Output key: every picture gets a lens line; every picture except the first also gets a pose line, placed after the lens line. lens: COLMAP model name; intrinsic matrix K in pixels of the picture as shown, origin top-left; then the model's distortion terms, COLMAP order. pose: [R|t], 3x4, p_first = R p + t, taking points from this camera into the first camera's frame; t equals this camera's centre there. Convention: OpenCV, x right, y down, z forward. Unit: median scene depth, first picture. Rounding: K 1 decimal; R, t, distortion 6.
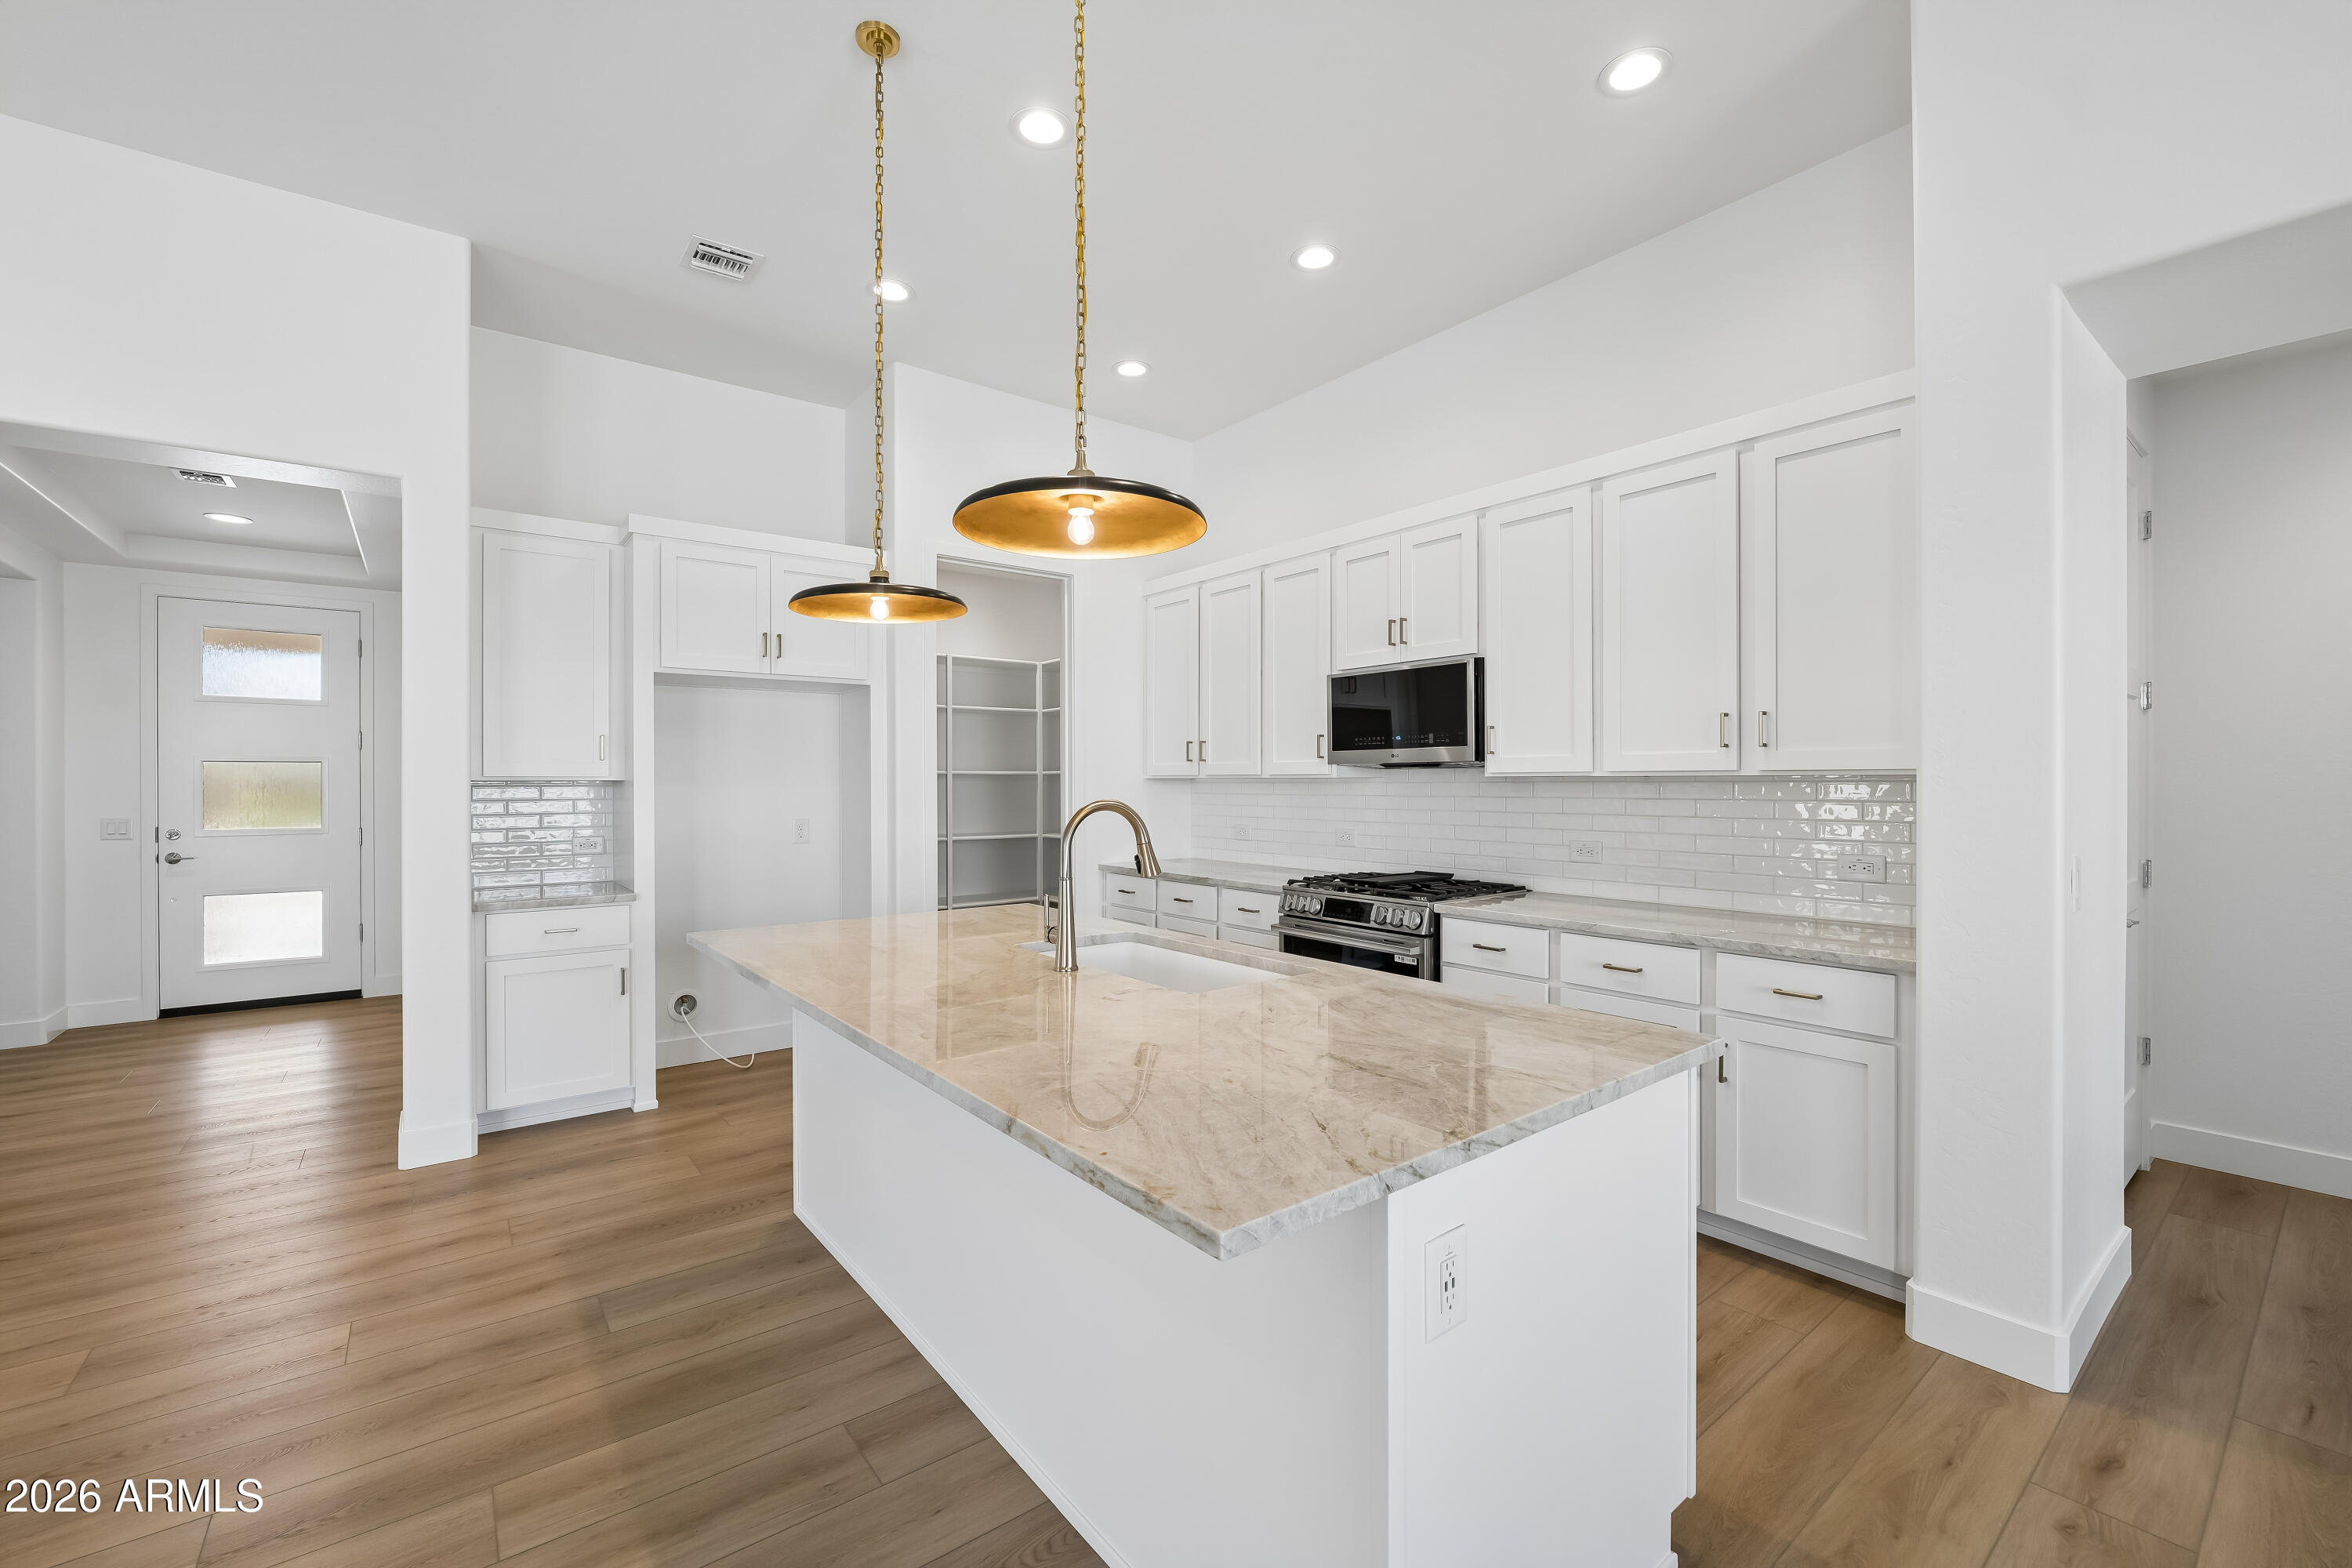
lens RADIAL K [[957.4, 0, 1183.9], [0, 957.4, 788.2], [0, 0, 1]] dist [-0.007191, 0.000291]
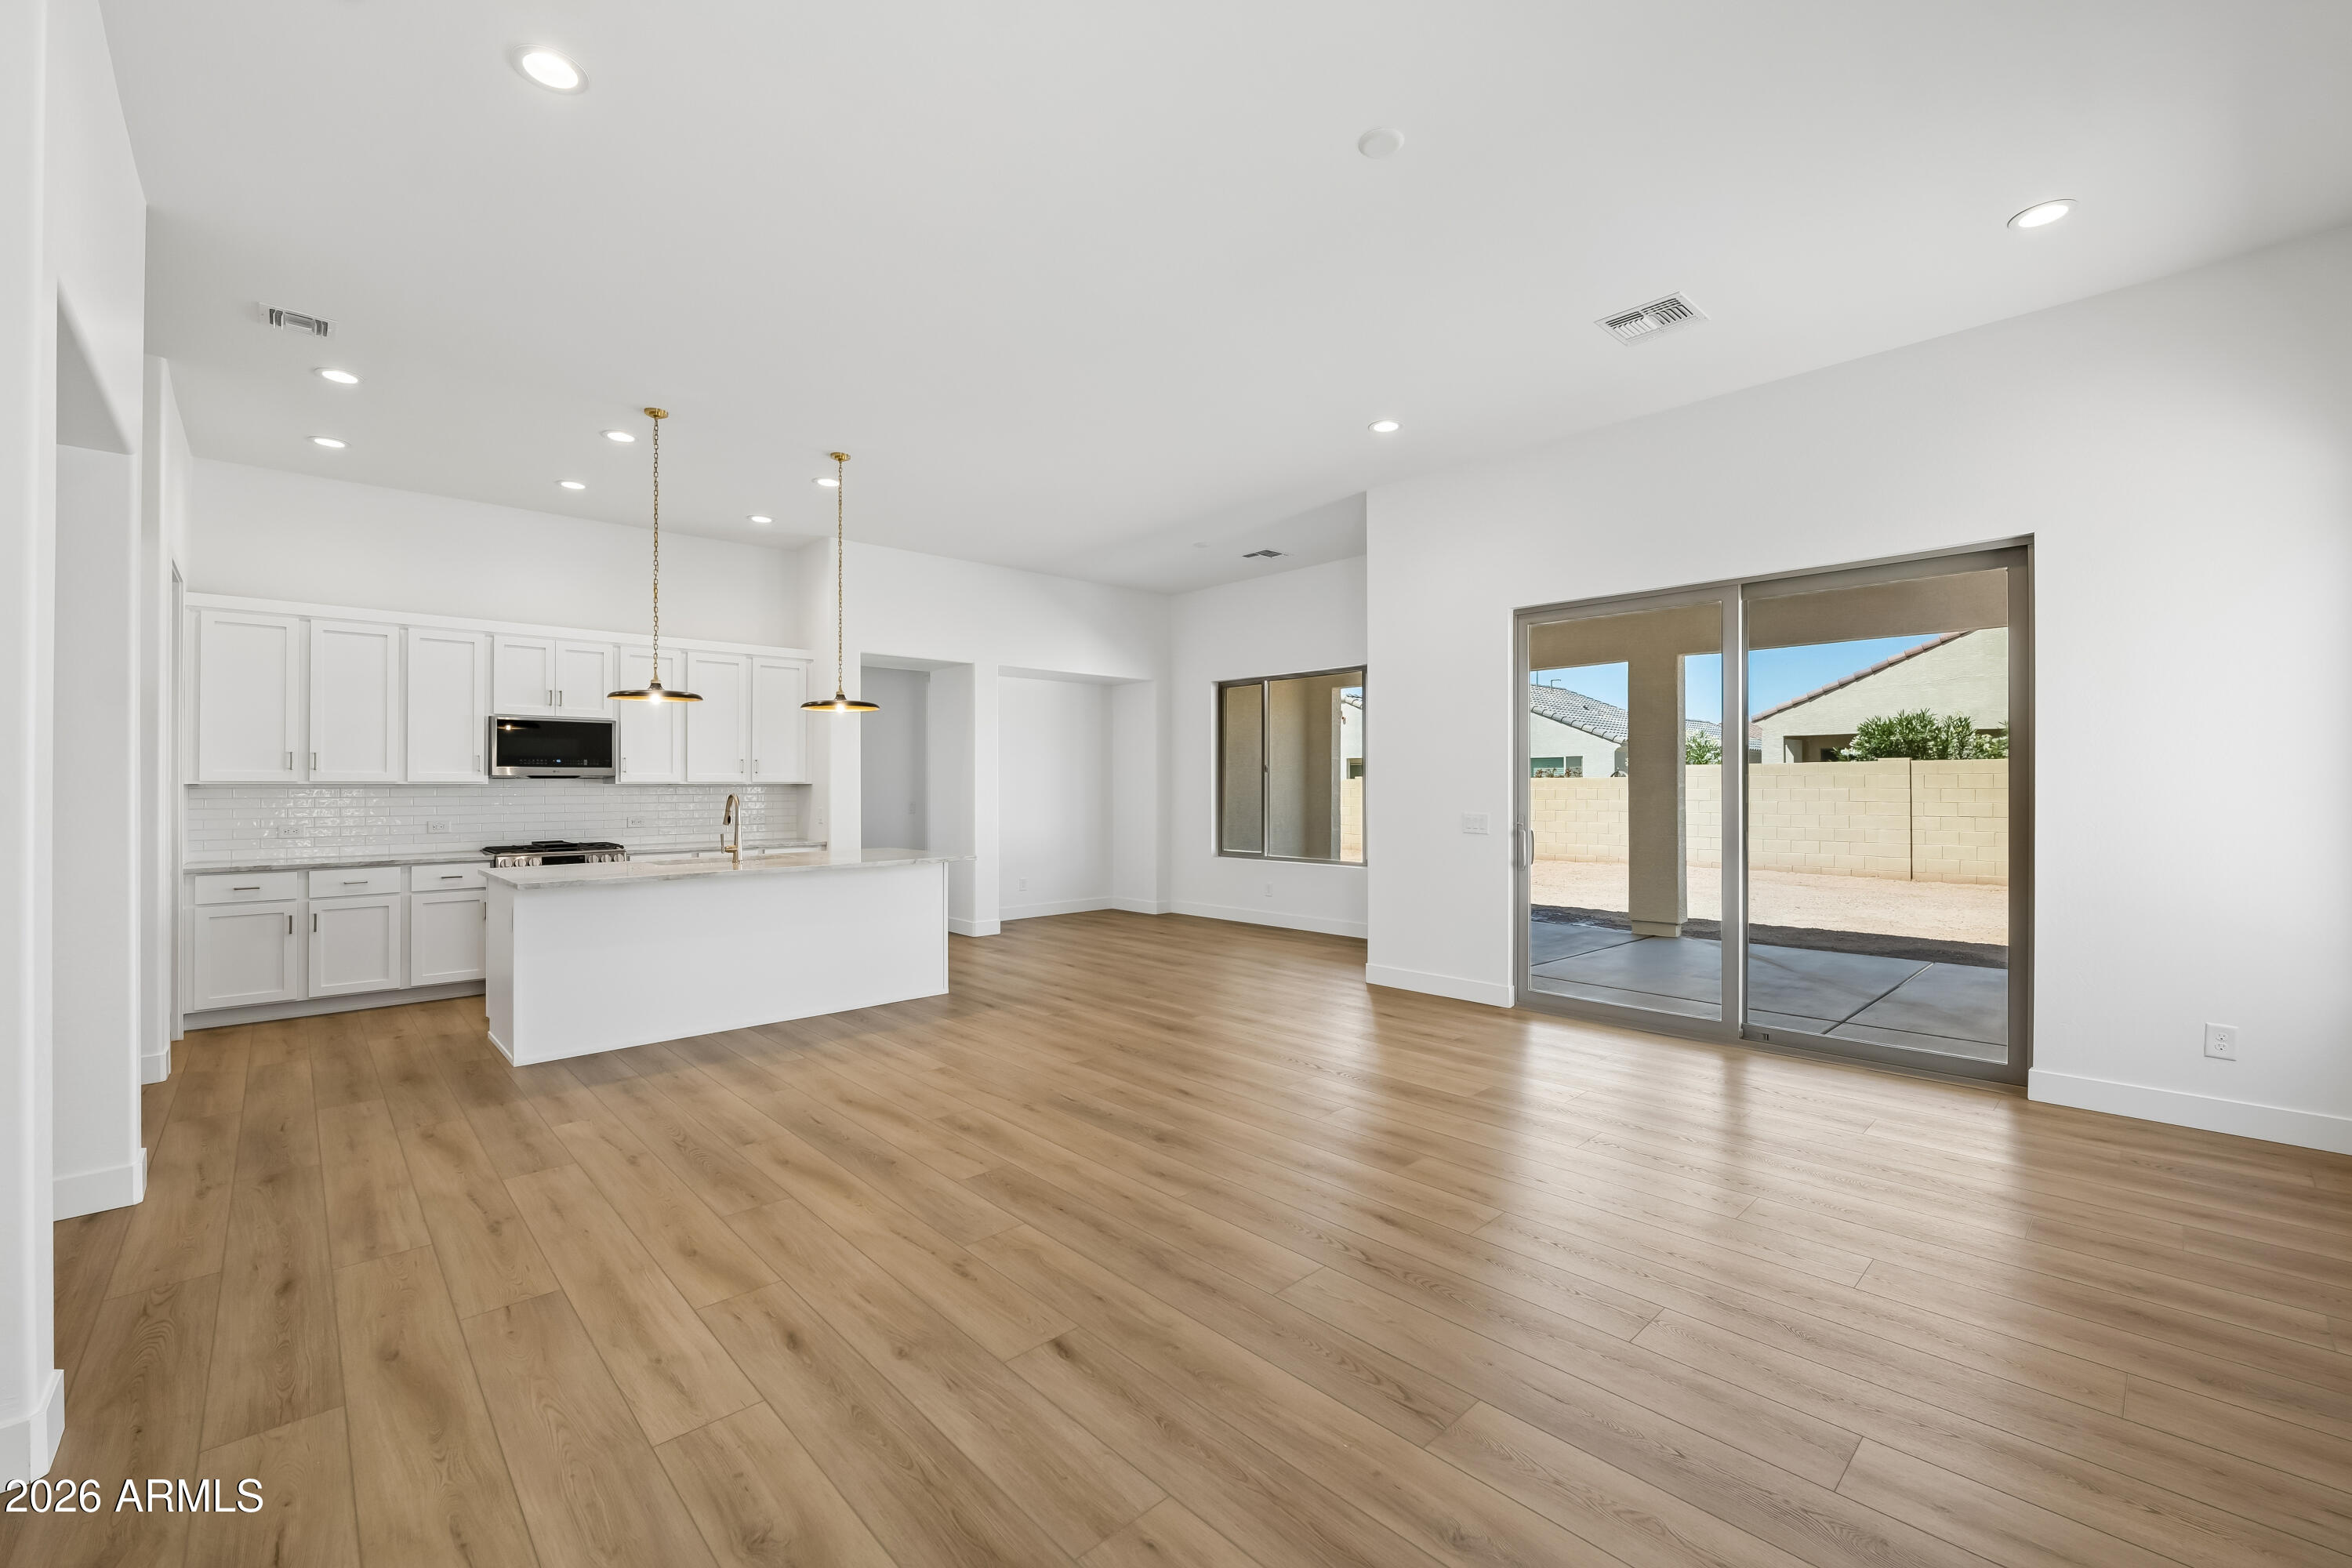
lens RADIAL K [[957.4, 0, 1168.4], [0, 957.4, 802.8], [0, 0, 1]] dist [-0.007191, 0.000291]
pose [[-0.074886, -0.015781, 0.997067, -1.700647], [0.009902, 0.999814, 0.016568, 0.004784], [-0.997143, 0.011114, -0.074716, 0.056848]]
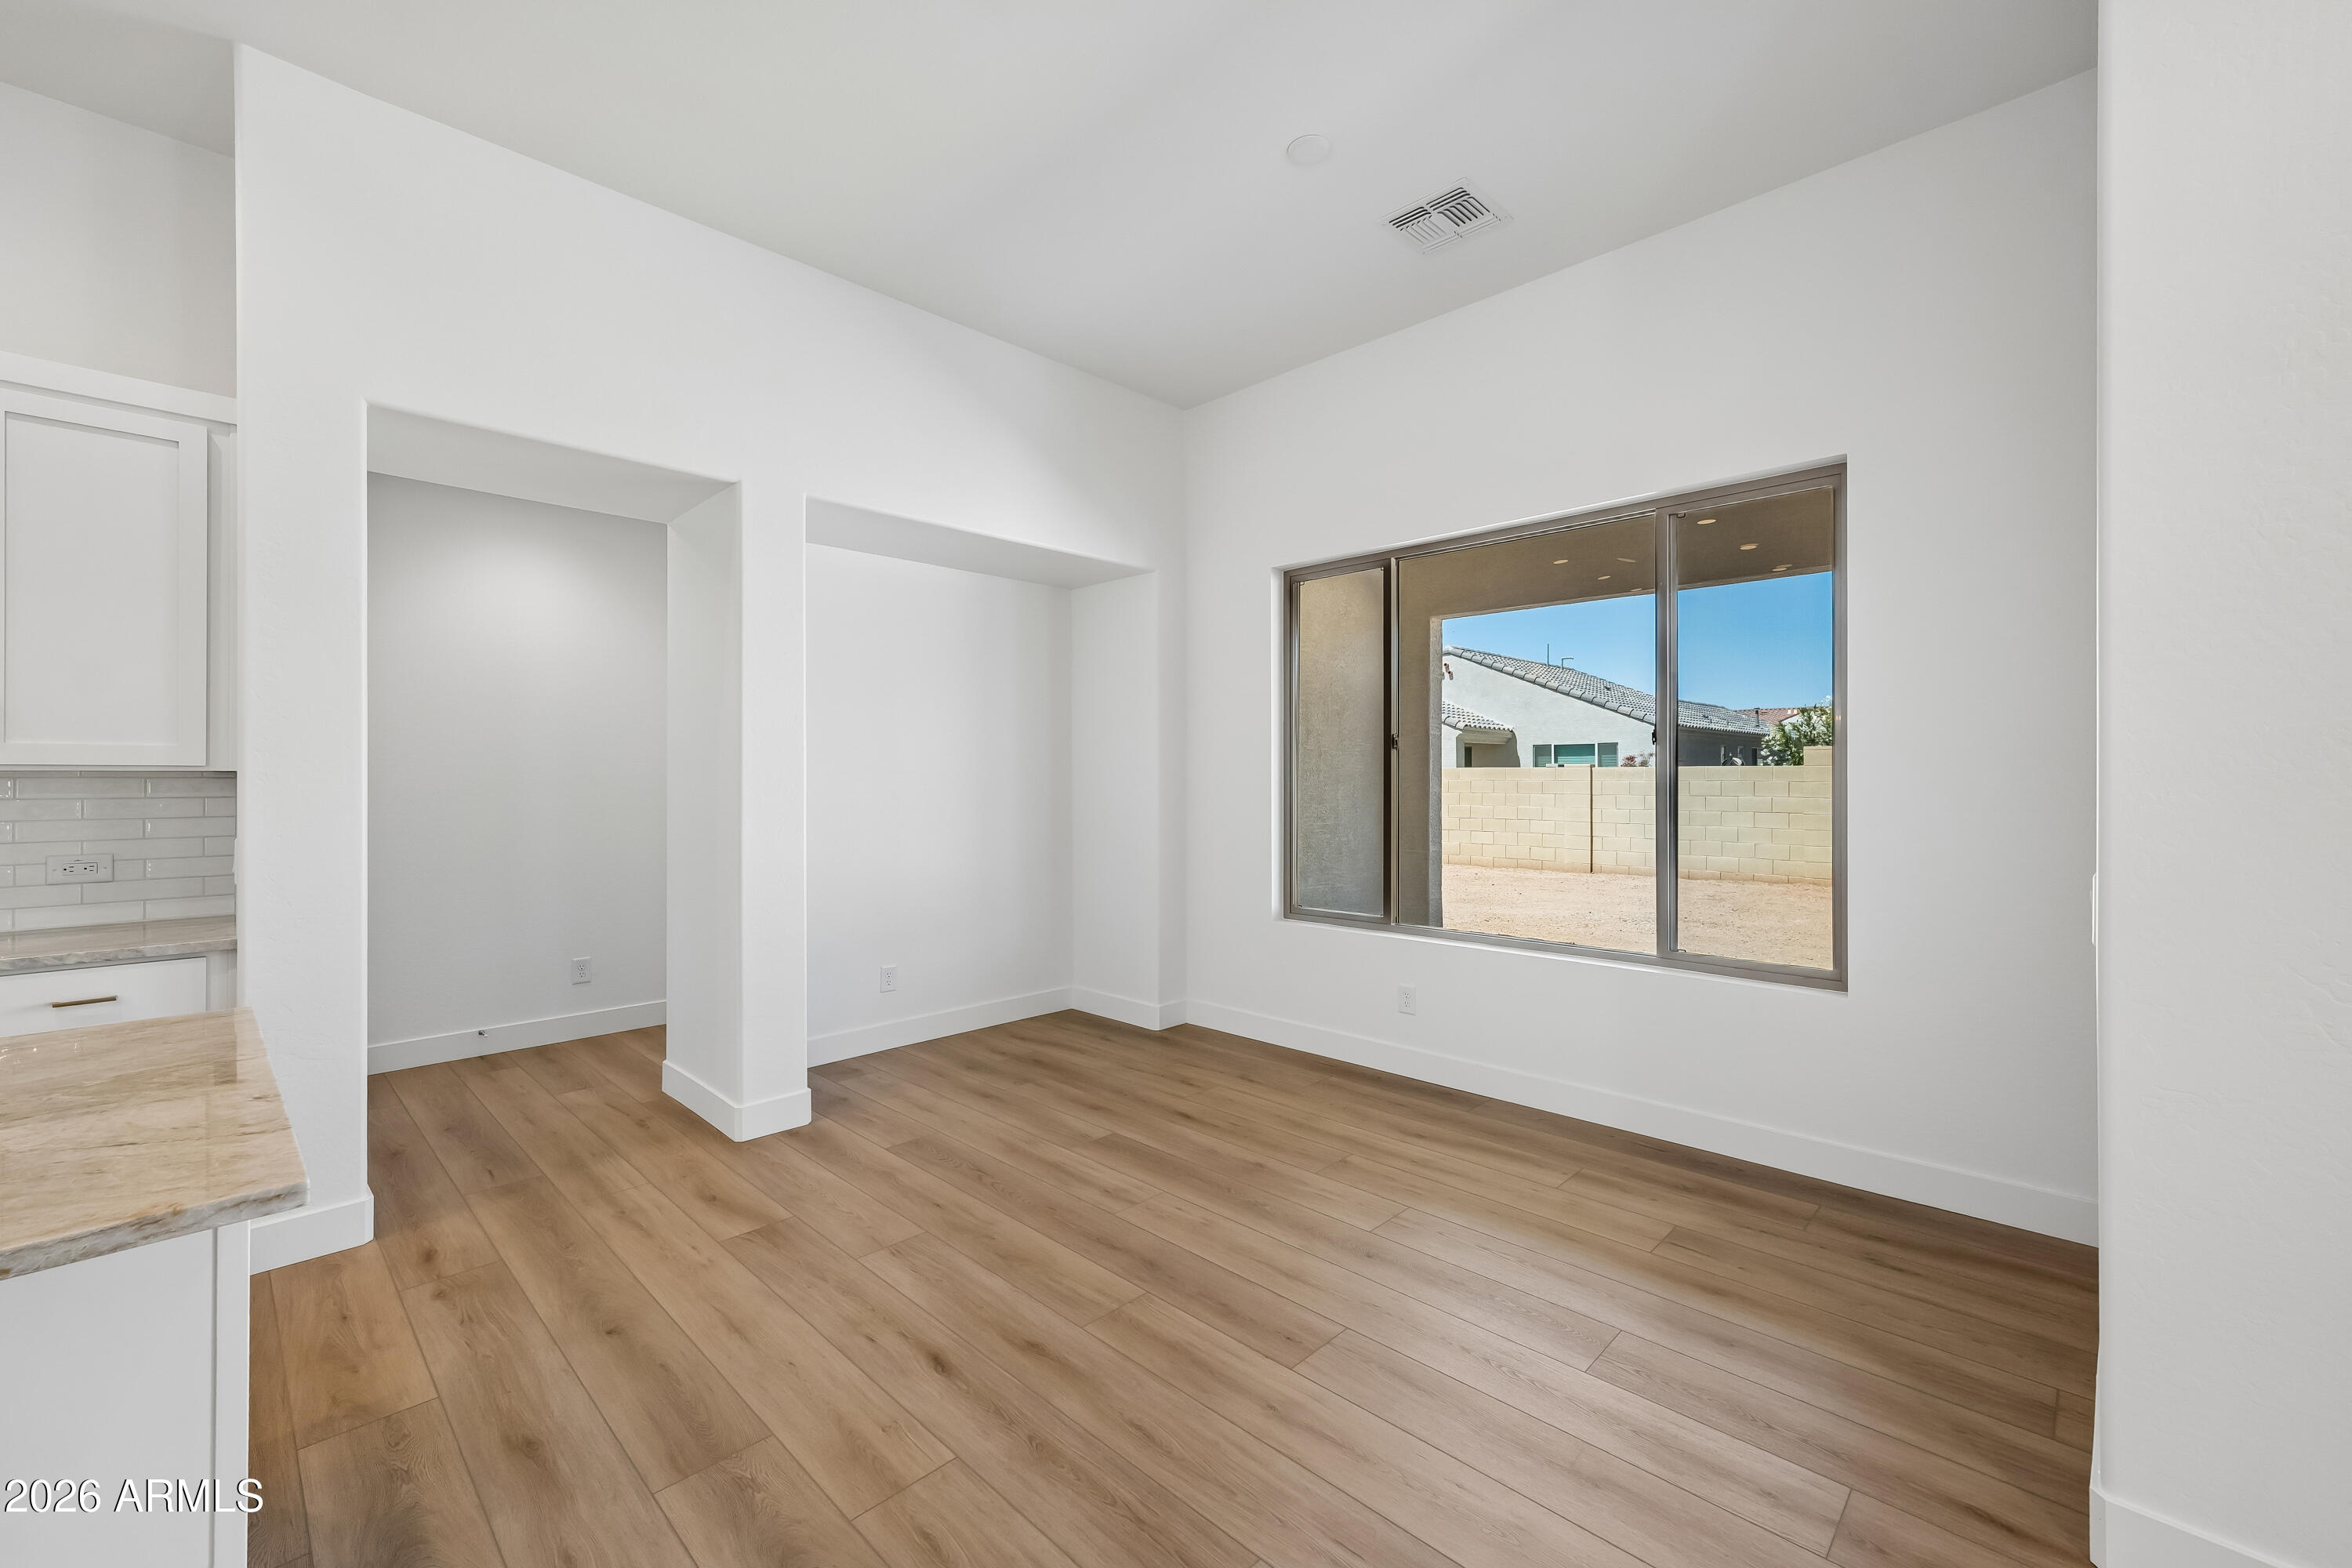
lens RADIAL K [[957.4, 0, 1167.9], [0, 957.4, 788.4], [0, 0, 1]] dist [-0.007191, 0.000291]
pose [[-0.119230, -0.012123, 0.992793, -0.352656], [0.006670, 0.999893, 0.013011, -0.000295], [-0.992844, 0.008174, -0.119136, 0.037654]]
